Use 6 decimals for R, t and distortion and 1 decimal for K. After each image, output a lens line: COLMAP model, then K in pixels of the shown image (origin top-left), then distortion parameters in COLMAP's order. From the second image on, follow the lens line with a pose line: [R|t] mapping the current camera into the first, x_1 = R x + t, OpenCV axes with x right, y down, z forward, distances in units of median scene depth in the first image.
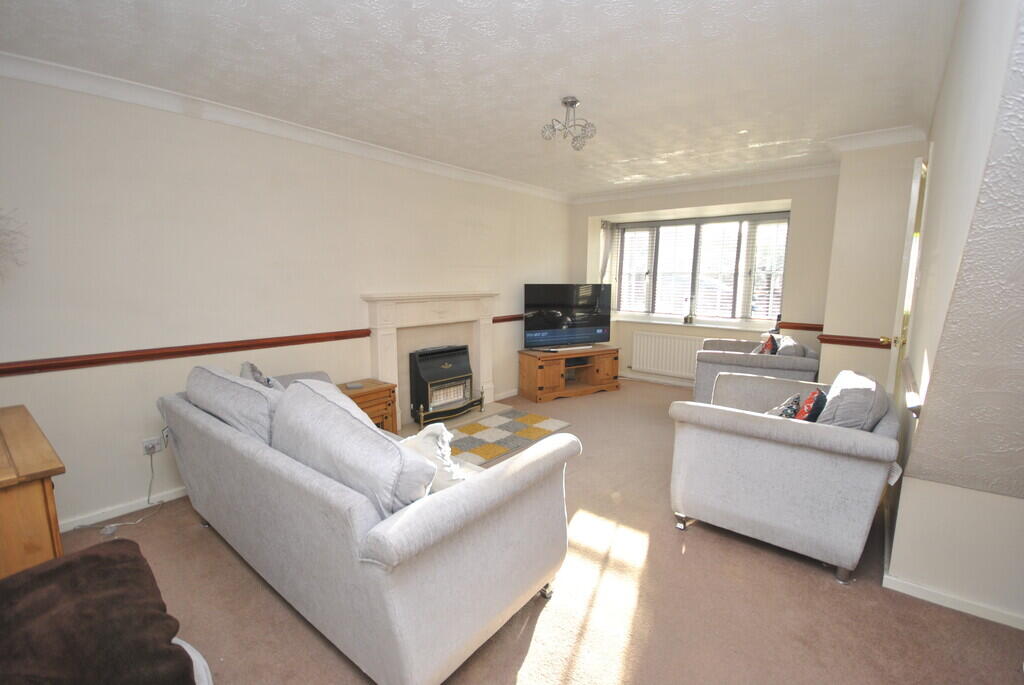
lens RADIAL K [[452.3, 0, 516.8], [0, 452.3, 343.7], [0, 0, 1]] dist [-0.002283, -0.003785]
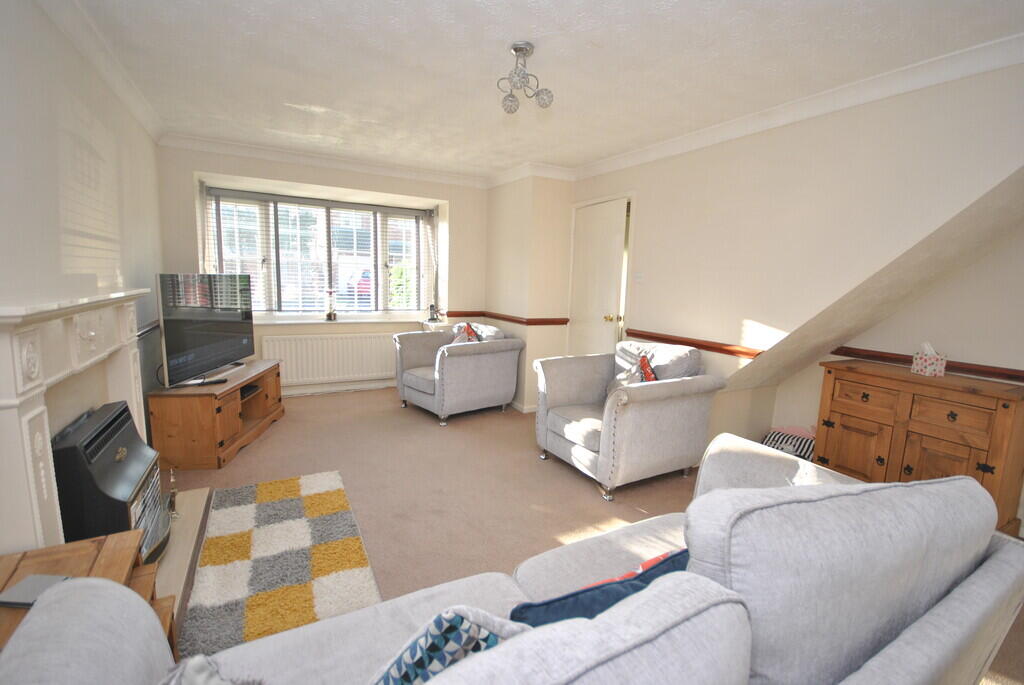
lens RADIAL K [[452.3, 0, 517.8], [0, 452.3, 343.7], [0, 0, 1]] dist [-0.002283, -0.003785]
pose [[0.354609, -0.129345, 0.926025, -0.331468], [0.109546, 0.989312, 0.096236, -0.047474], [-0.928575, 0.067316, 0.364988, 0.364986]]
